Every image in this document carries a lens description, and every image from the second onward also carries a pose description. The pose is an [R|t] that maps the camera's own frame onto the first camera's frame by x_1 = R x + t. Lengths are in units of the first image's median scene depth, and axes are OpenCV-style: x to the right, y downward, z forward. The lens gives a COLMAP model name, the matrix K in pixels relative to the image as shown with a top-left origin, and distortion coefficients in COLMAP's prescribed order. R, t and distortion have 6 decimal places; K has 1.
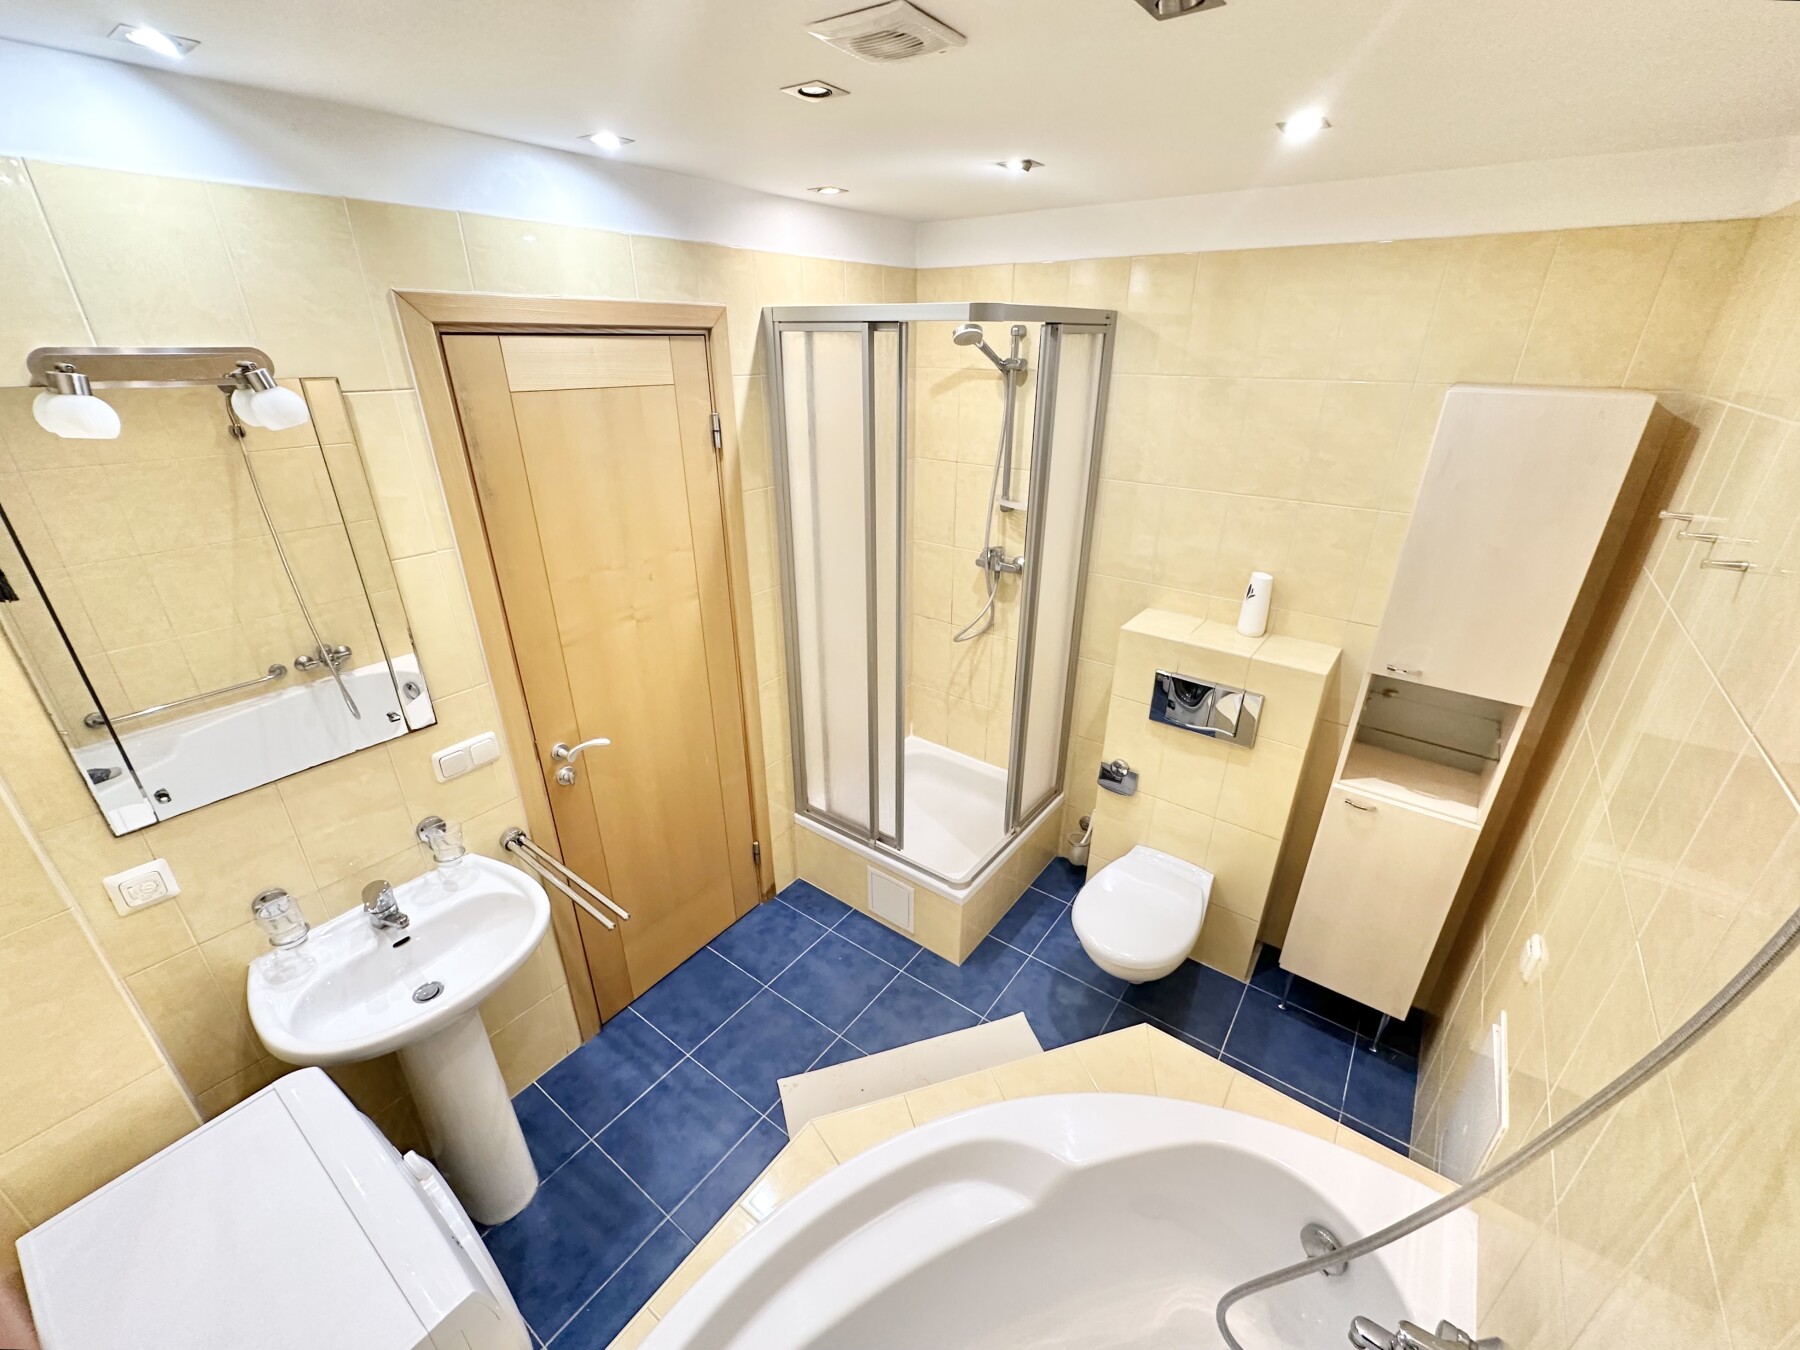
lens RADIAL K [[740.2, 0, 896.6], [0, 740.2, 676.8], [0, 0, 1]] dist [0.000195, -0.000039]
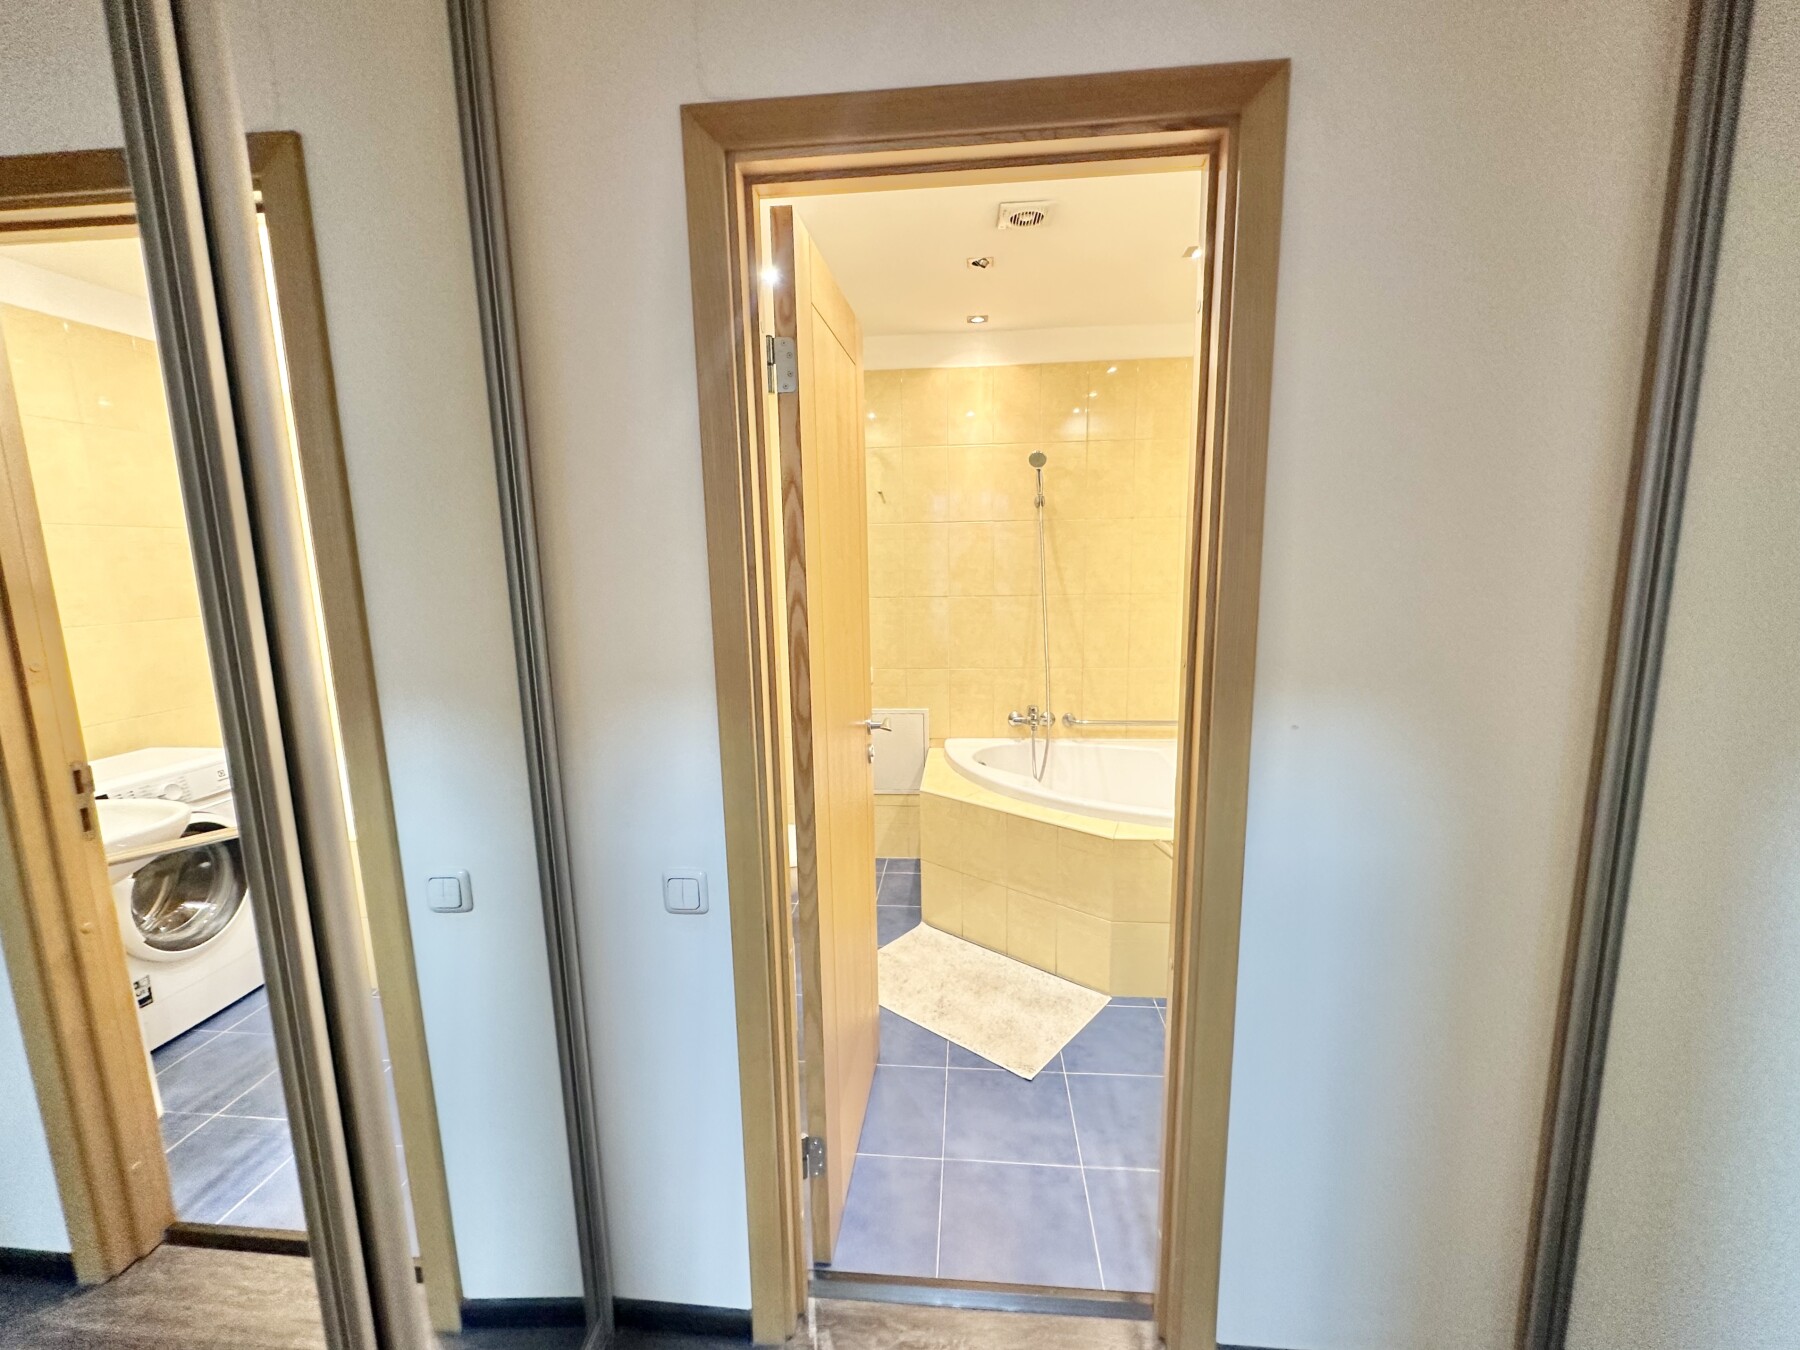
lens RADIAL K [[740.2, 0, 896.6], [0, 740.2, 676.8], [0, 0, 1]] dist [0.000195, -0.000039]
pose [[-0.505997, -0.131391, 0.852469, -0.910569], [0.377256, 0.855069, 0.355718, -0.317729], [-0.775658, 0.501591, -0.383094, 1.400155]]
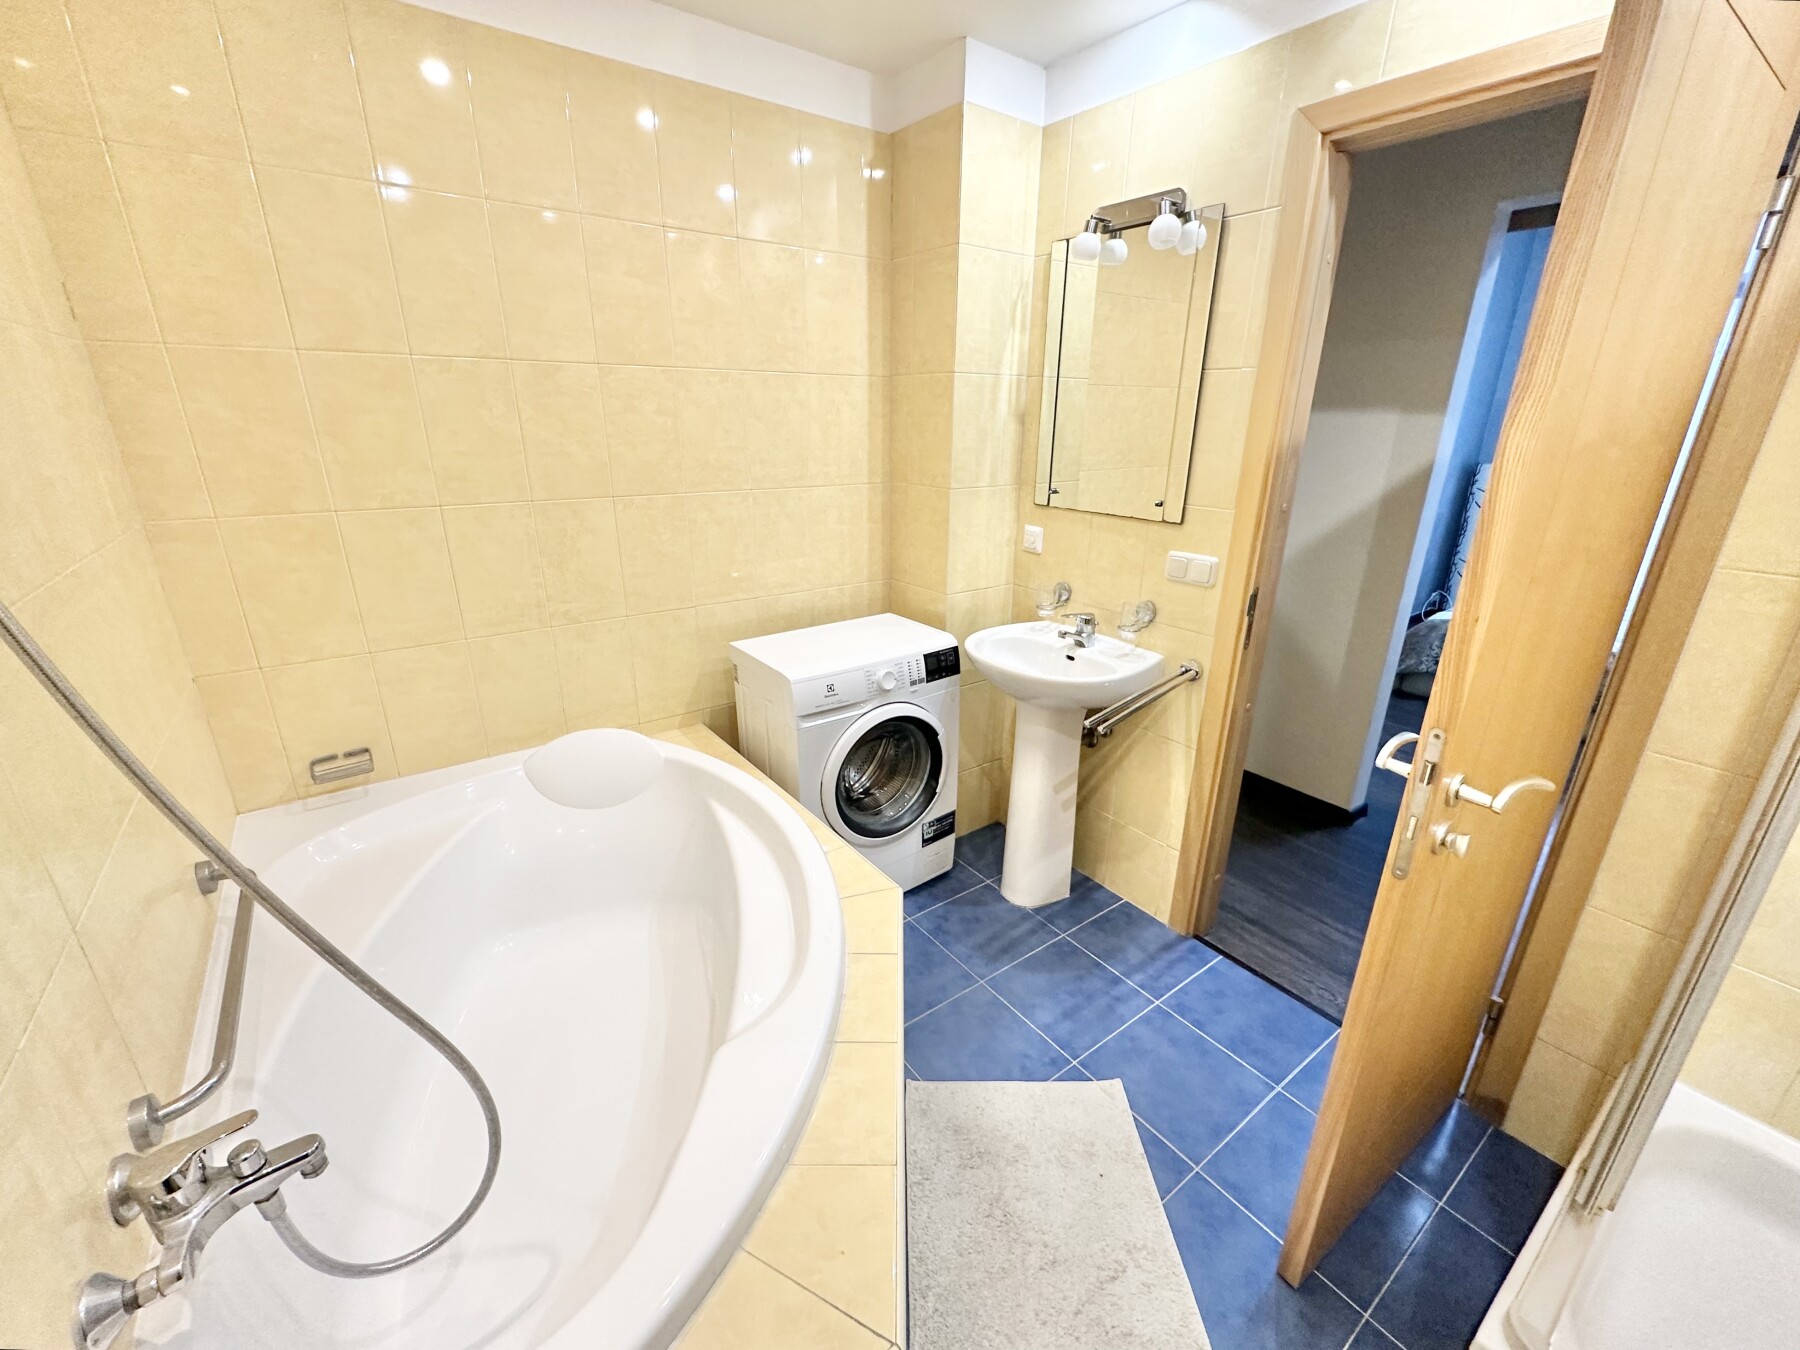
lens RADIAL K [[740.2, 0, 896.6], [0, 740.2, 676.8], [0, 0, 1]] dist [0.000195, -0.000039]
pose [[-0.299192, 0.317075, -0.899971, 0.551397], [-0.409461, 0.809258, 0.421239, -0.043450], [0.861874, 0.494534, -0.112293, 0.760842]]
